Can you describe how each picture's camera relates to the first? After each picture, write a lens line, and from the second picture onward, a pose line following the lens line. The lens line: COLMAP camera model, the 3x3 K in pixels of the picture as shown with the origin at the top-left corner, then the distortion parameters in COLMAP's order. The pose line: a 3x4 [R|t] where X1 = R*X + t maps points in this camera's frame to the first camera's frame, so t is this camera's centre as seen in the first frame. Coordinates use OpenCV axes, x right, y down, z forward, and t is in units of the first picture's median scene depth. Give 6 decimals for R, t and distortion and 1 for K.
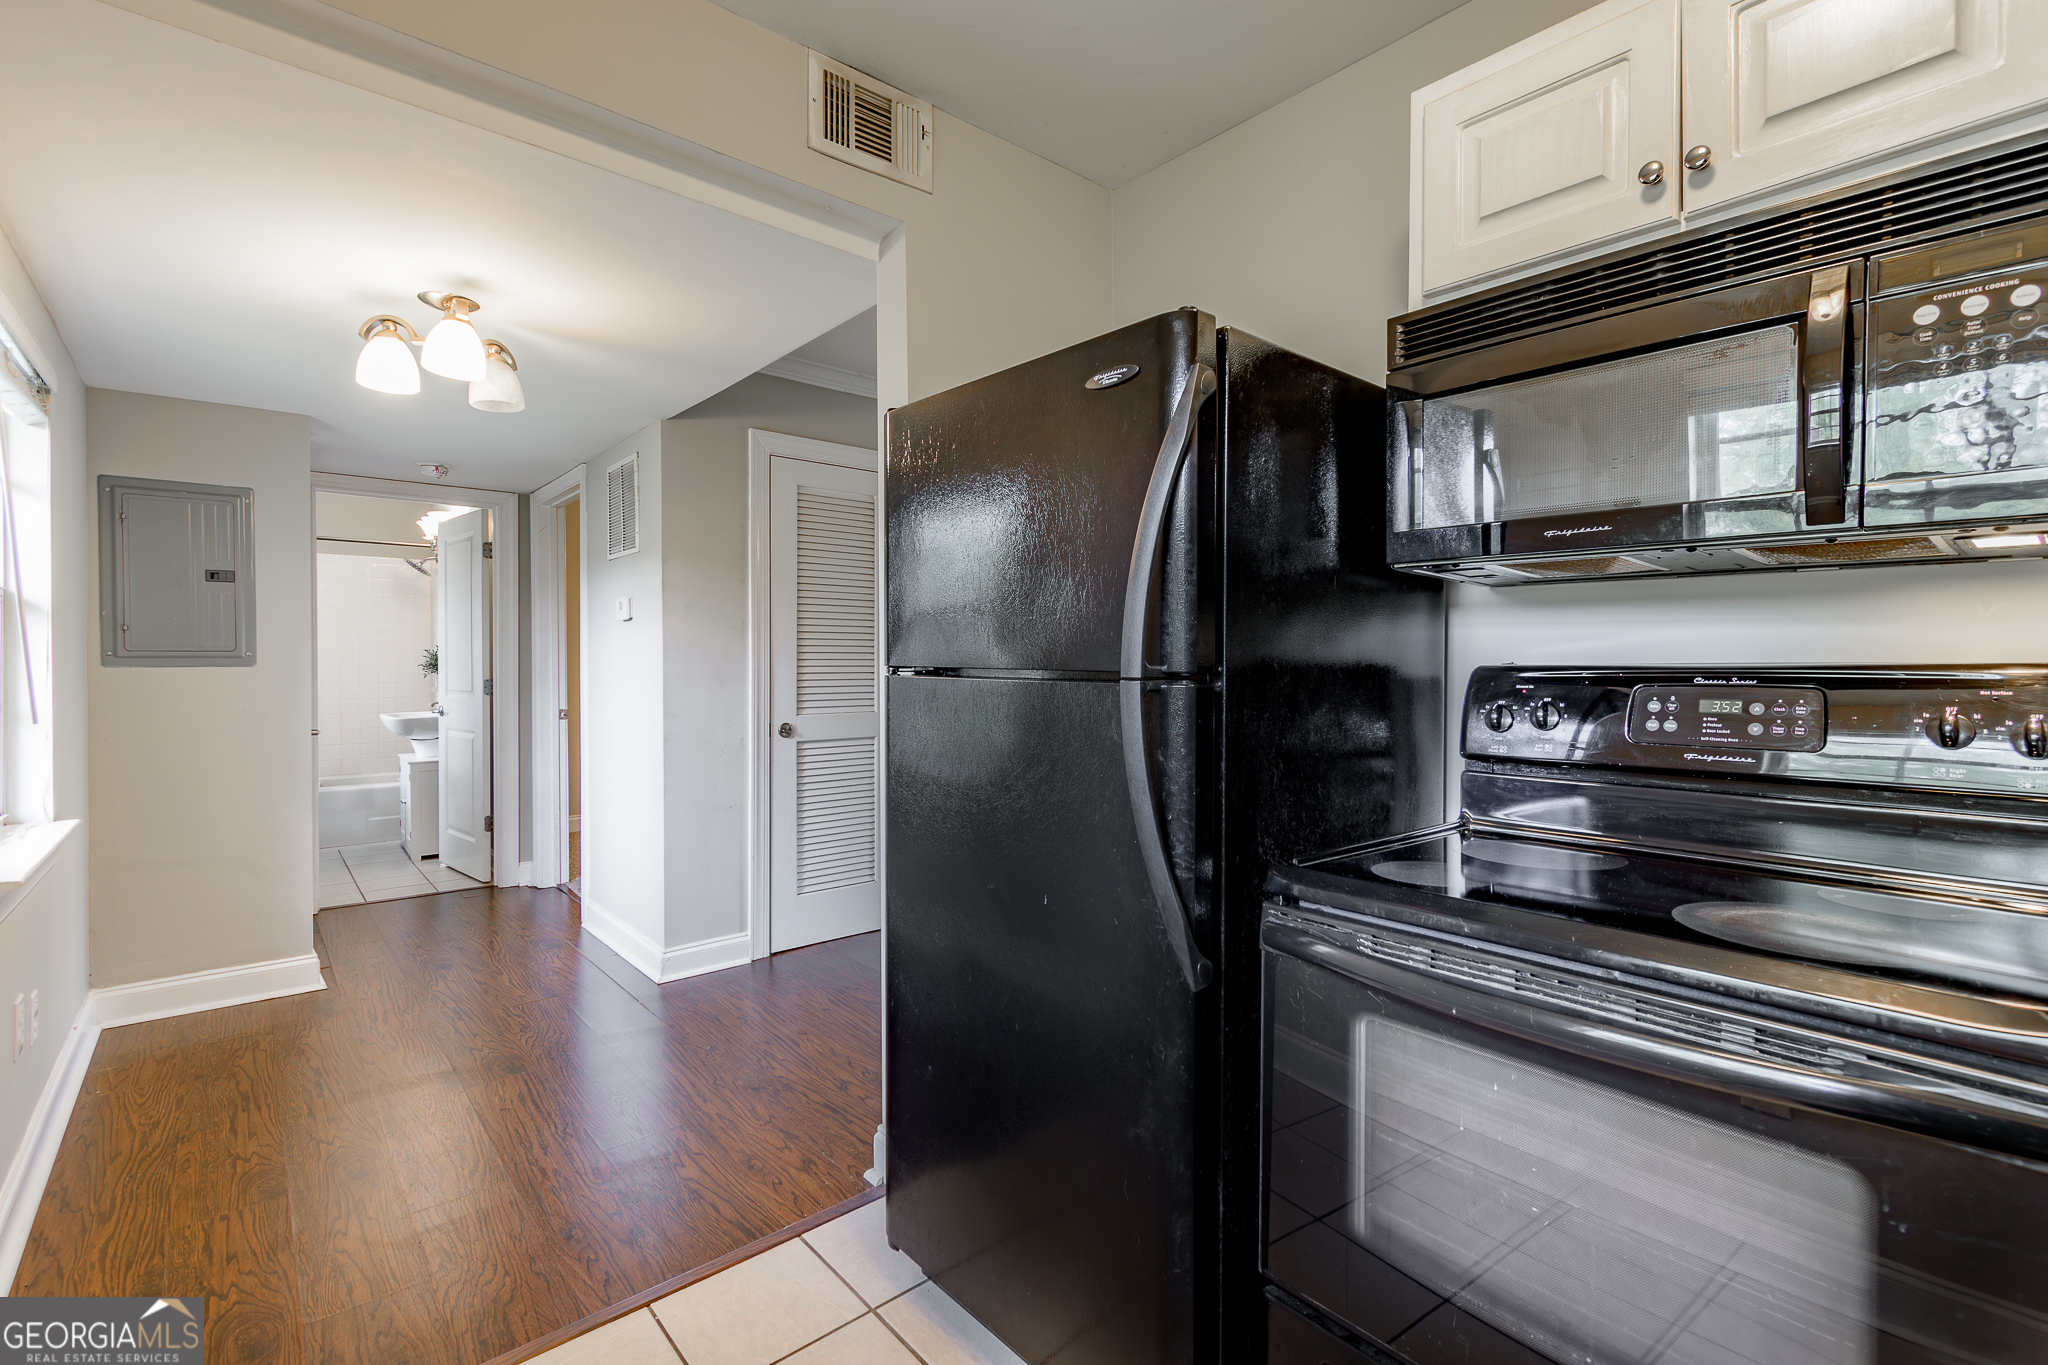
lens RADIAL K [[917.6, 0, 1038.6], [0, 917.6, 668.5], [0, 0, 1]] dist [-0.000752, -0.000845]
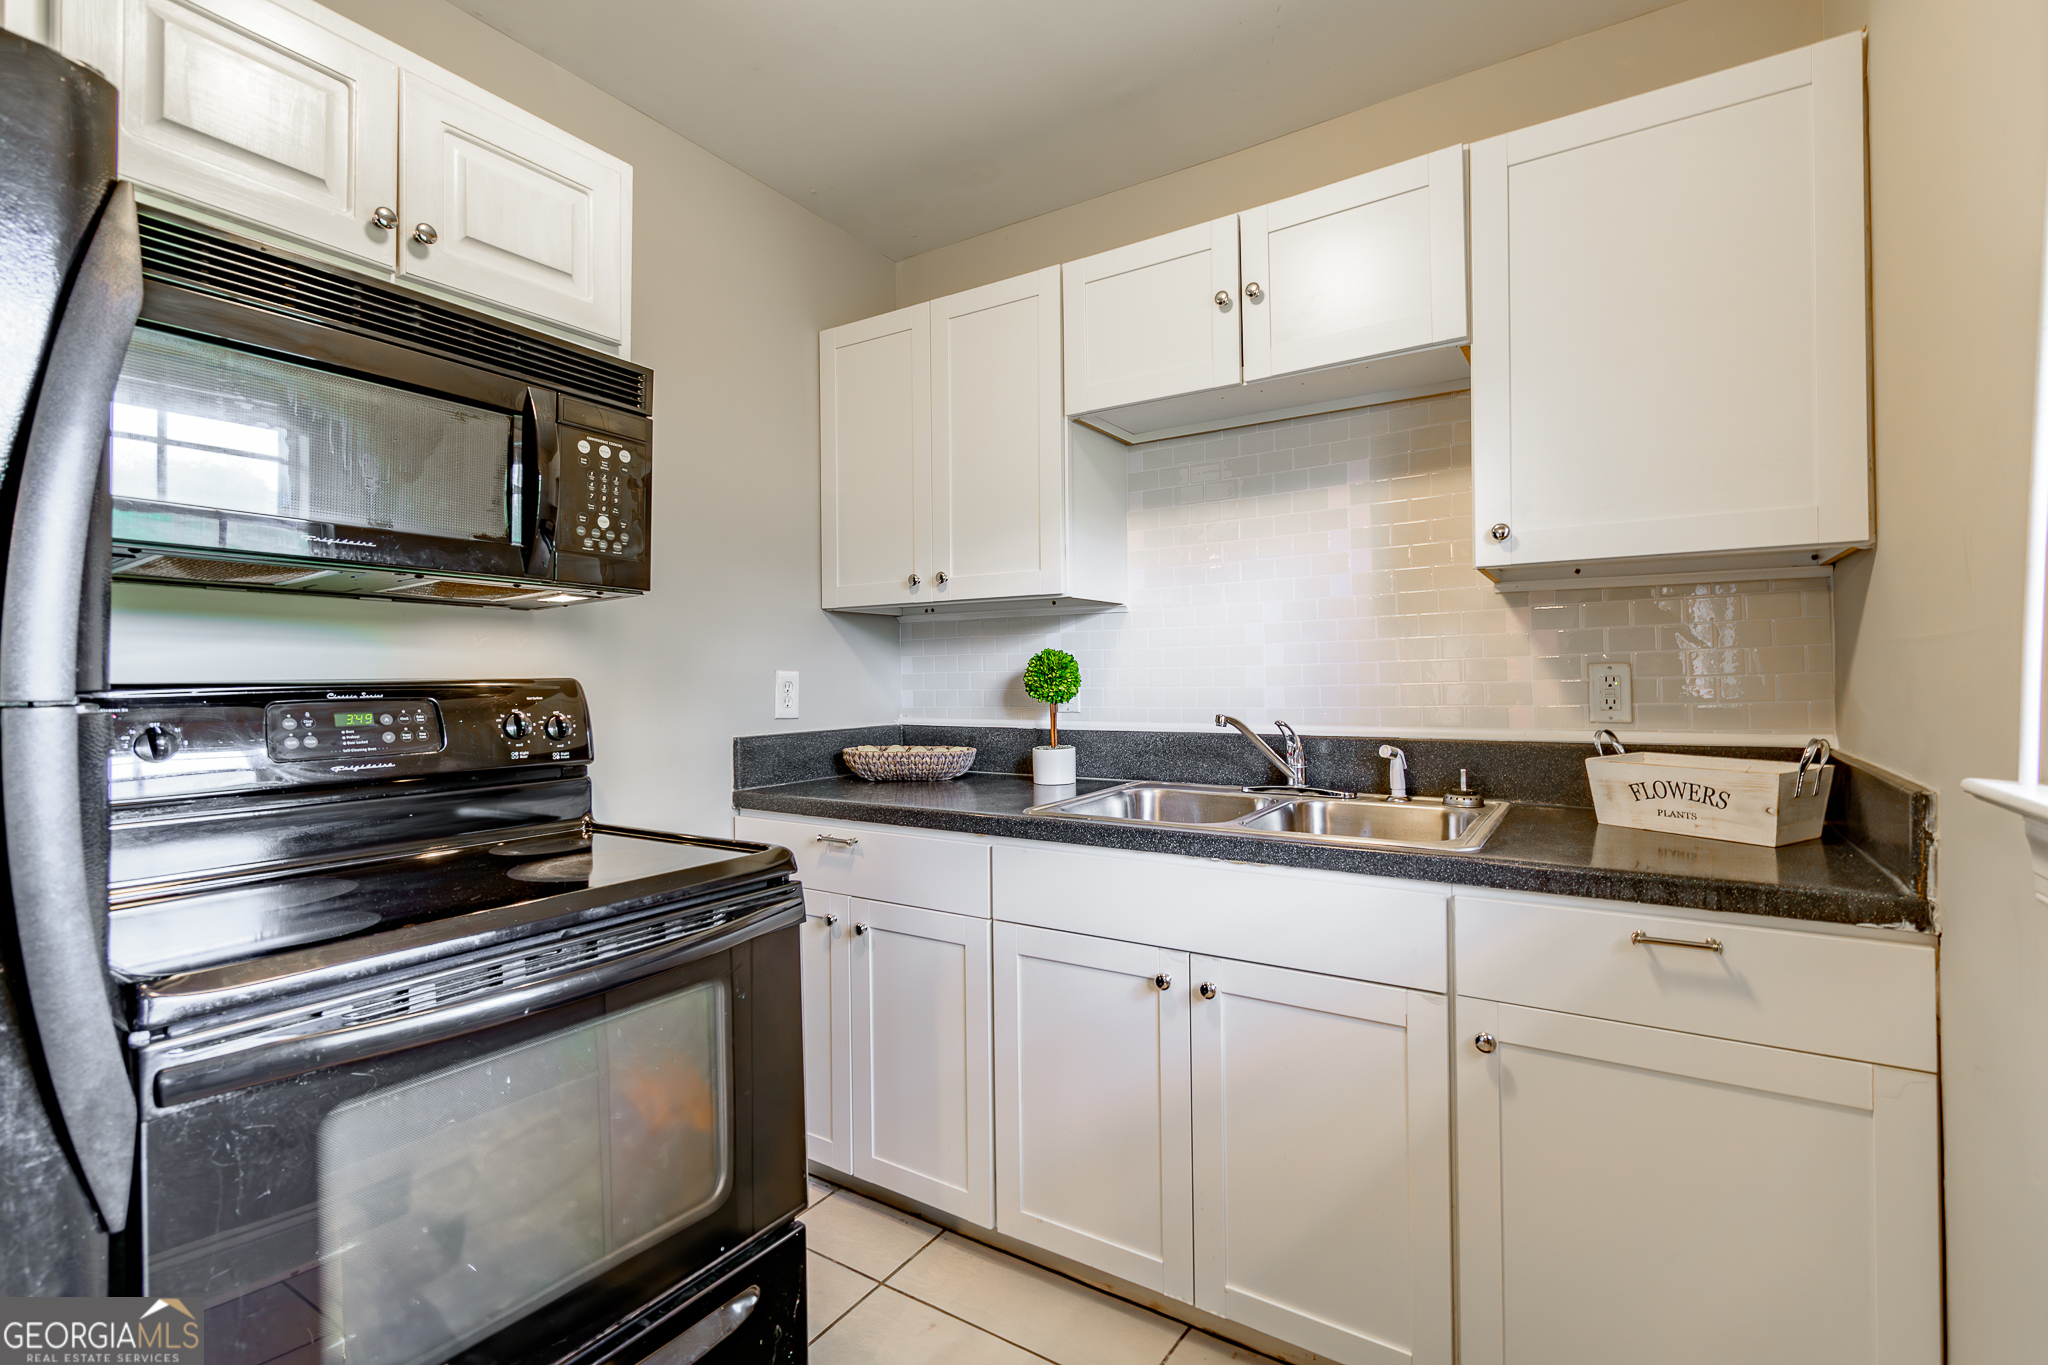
lens RADIAL K [[917.6, 0, 1038.6], [0, 917.6, 668.5], [0, 0, 1]] dist [-0.000752, -0.000845]
pose [[-0.284172, 0.011648, 0.958703, -0.515166], [0.014892, 0.999859, -0.007733, 0.001774], [-0.958658, 0.012080, -0.284306, 0.534186]]
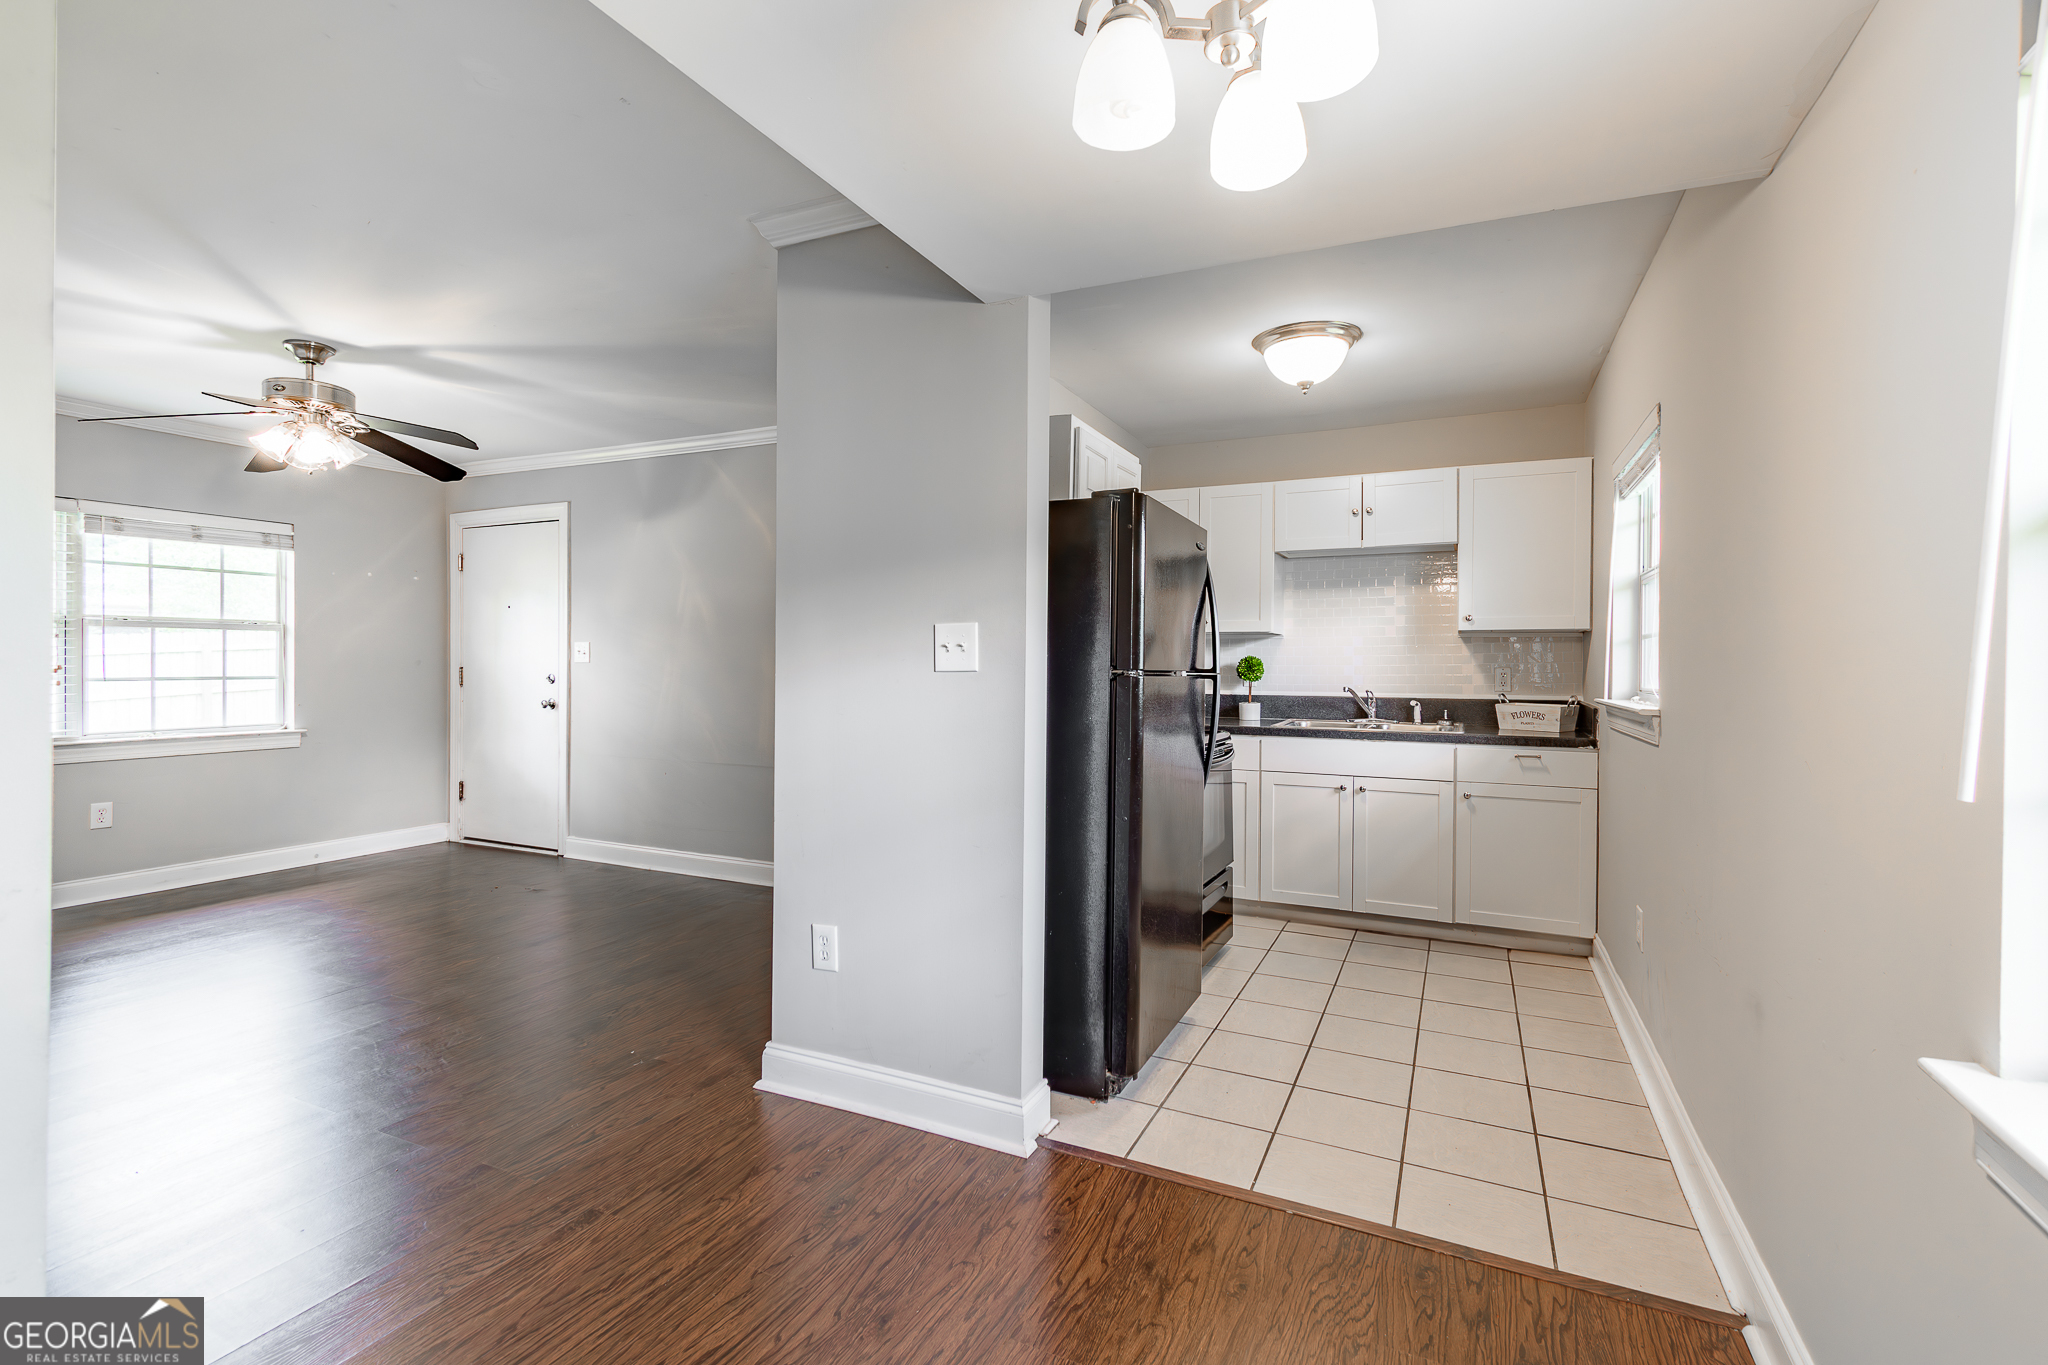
lens RADIAL K [[918.4, 0, 1030.6], [0, 918.4, 673.5], [0, 0, 1]] dist [0.000864, -0.000005]
pose [[-0.401504, -0.011285, 0.915788, -1.813266], [-0.000994, 0.999929, 0.011886, -0.020980], [-0.915857, 0.003862, -0.401487, 2.235323]]
